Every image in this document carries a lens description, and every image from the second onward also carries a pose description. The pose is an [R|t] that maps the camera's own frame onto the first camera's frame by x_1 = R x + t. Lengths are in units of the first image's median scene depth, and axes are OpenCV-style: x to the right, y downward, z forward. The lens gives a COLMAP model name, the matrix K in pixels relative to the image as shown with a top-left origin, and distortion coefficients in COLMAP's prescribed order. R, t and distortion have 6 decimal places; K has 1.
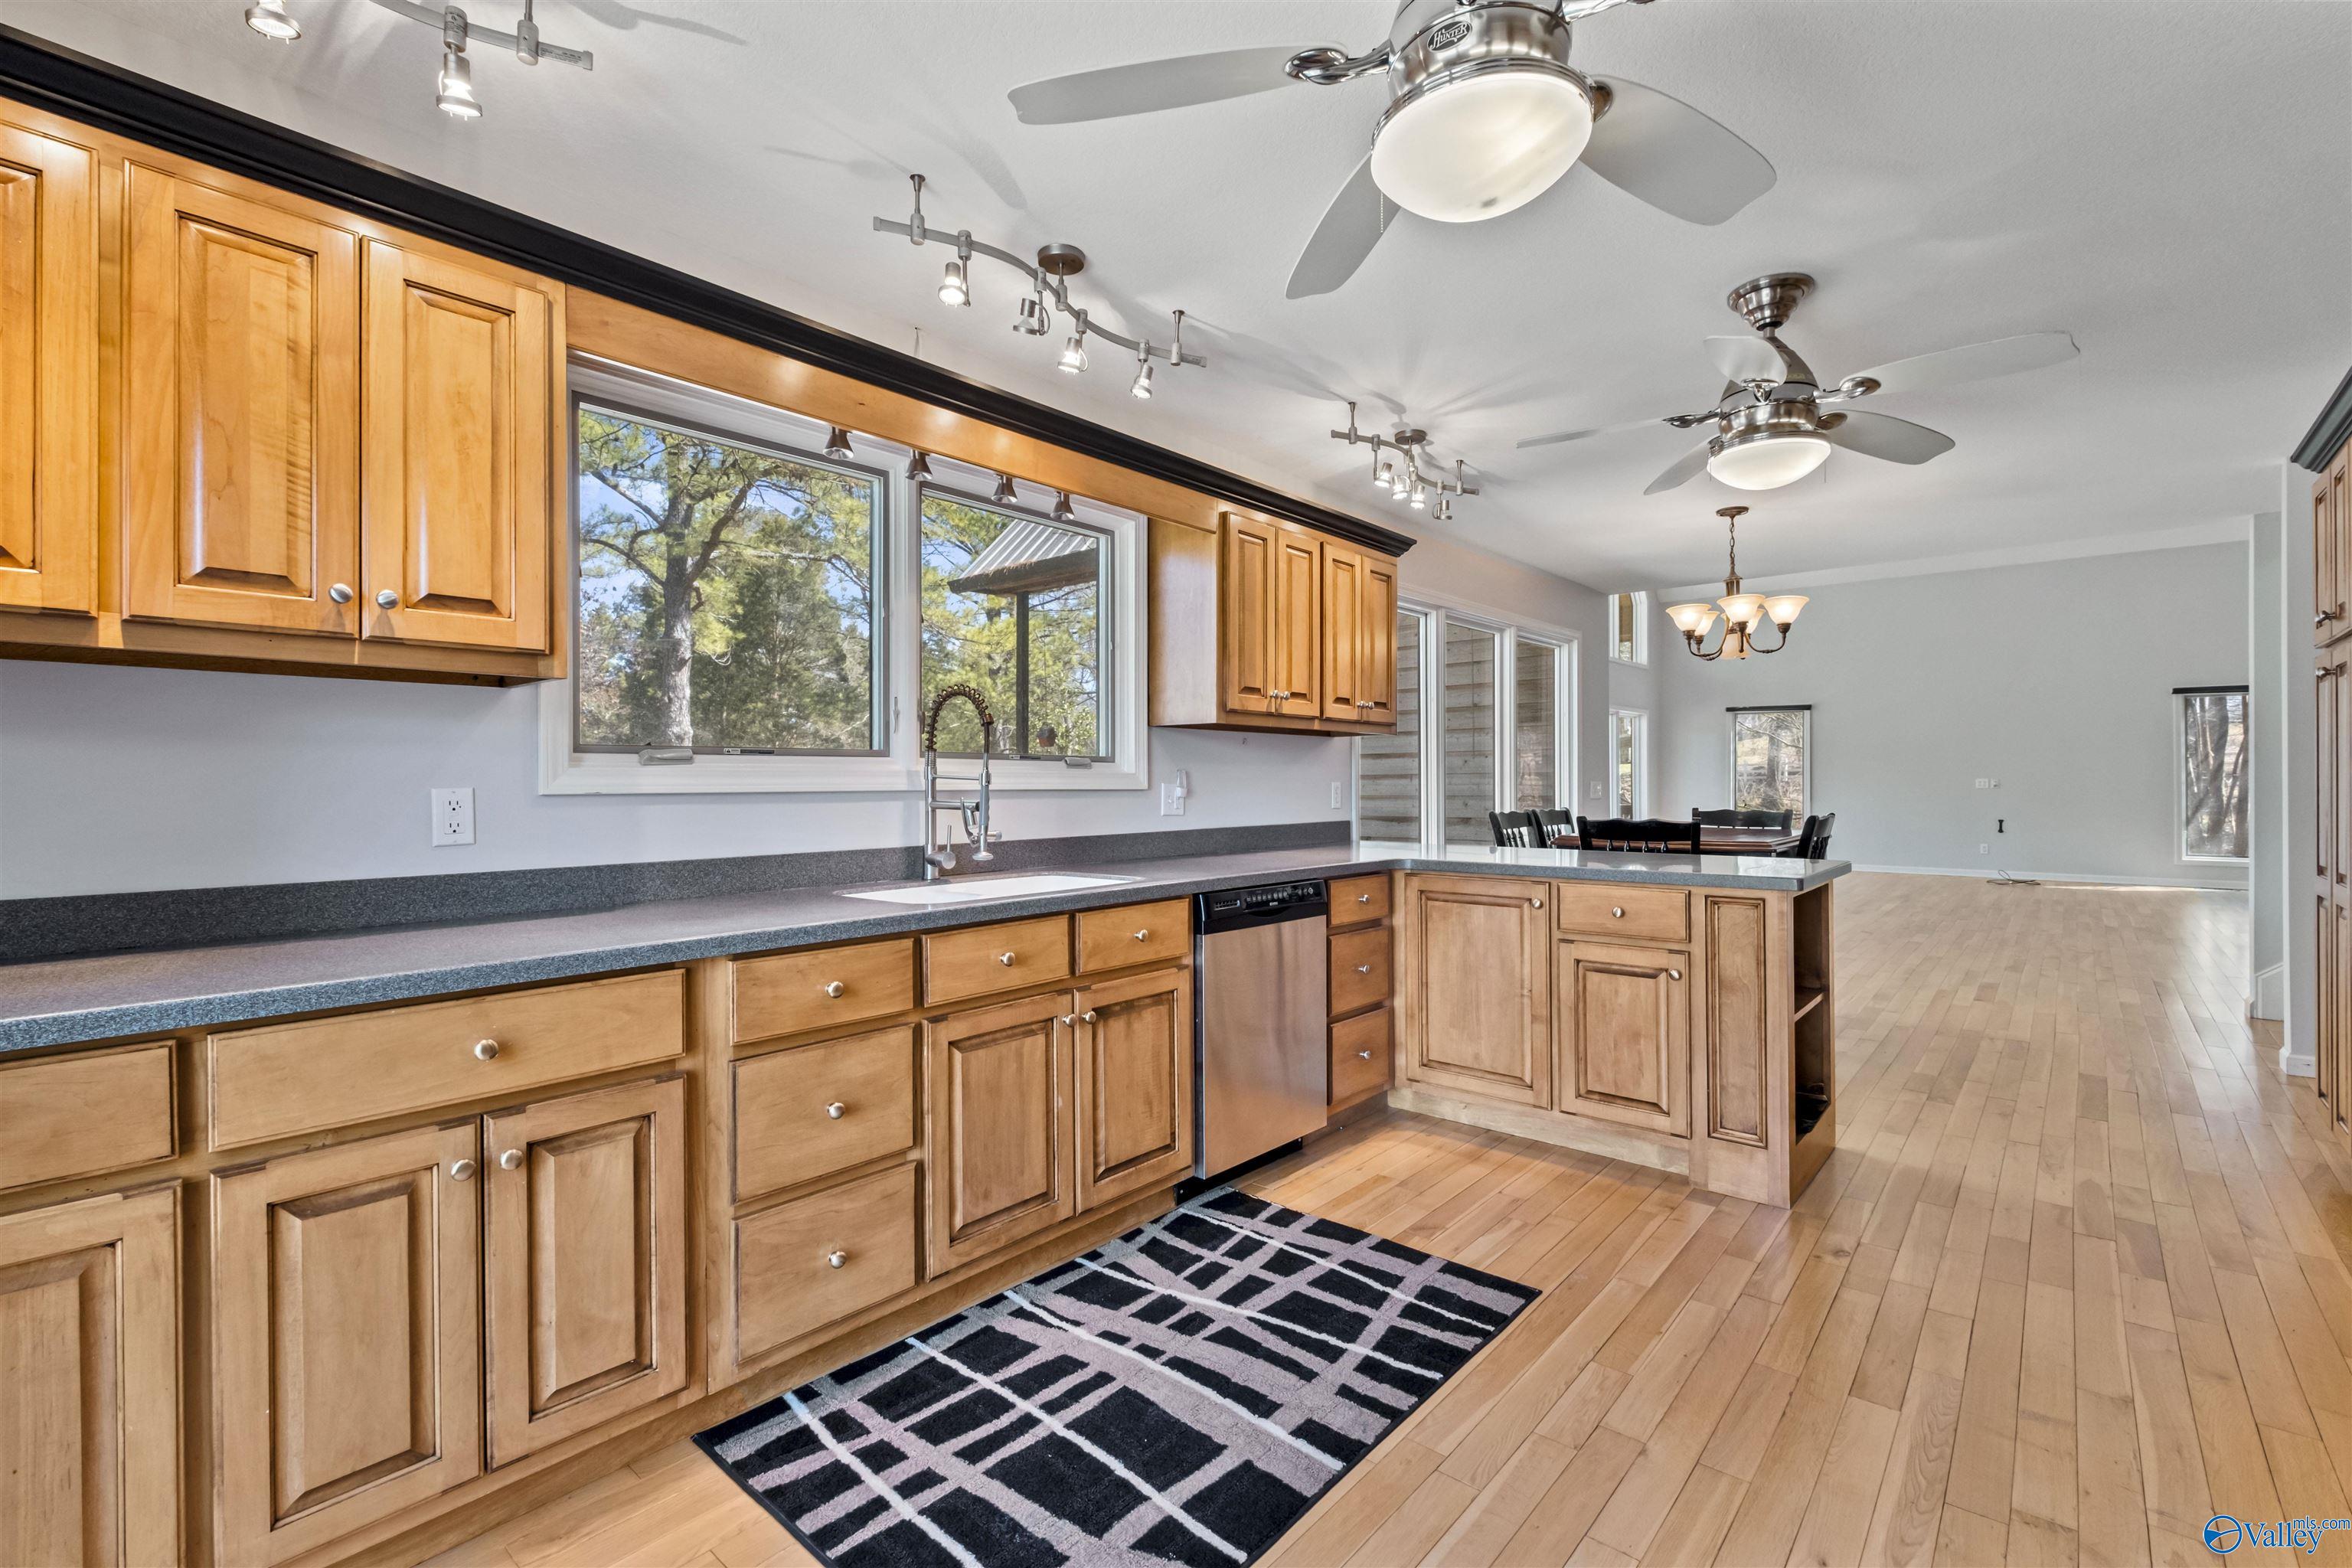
lens RADIAL K [[1029.5, 0, 1176.0], [0, 1029.5, 784.0], [0, 0, 1]] dist [0.032387, -0.020666]
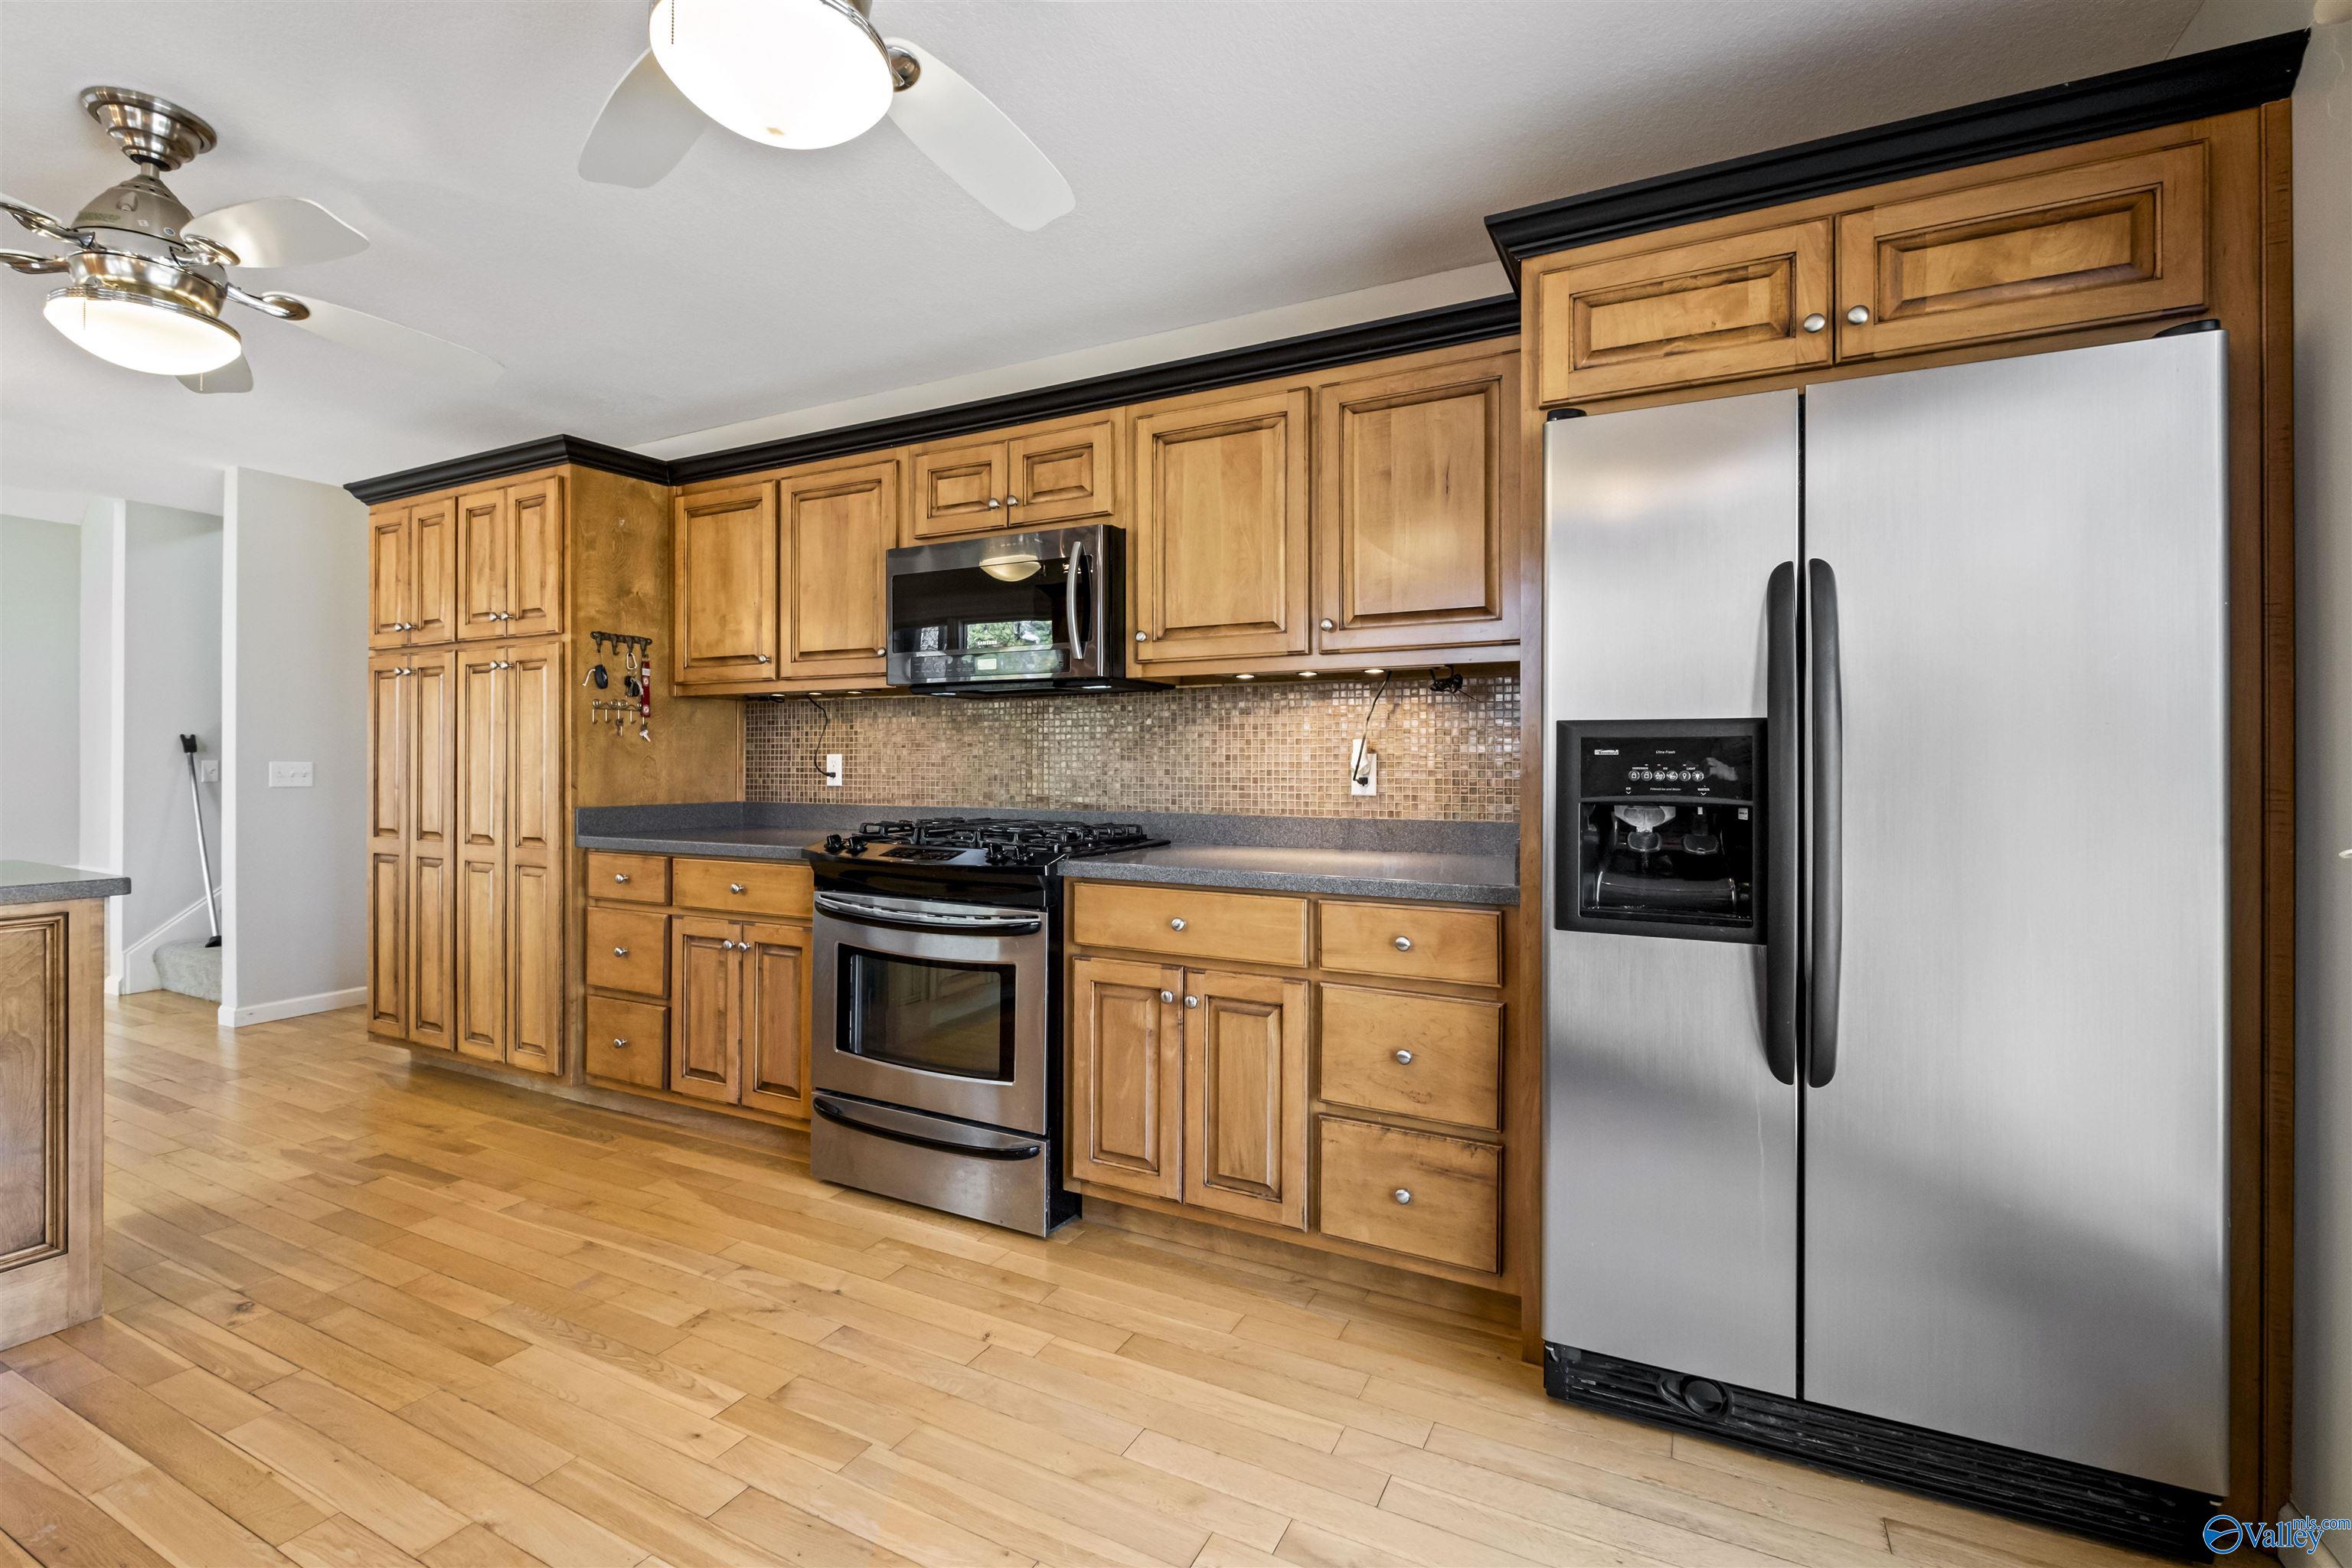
lens RADIAL K [[1029.5, 0, 1176.0], [0, 1029.5, 784.0], [0, 0, 1]] dist [0.032387, -0.020666]
pose [[-0.237135, -0.015088, 0.971359, -0.374454], [0.004430, 0.999852, 0.016612, 0.010648], [-0.971466, 0.008243, -0.237034, 0.466282]]
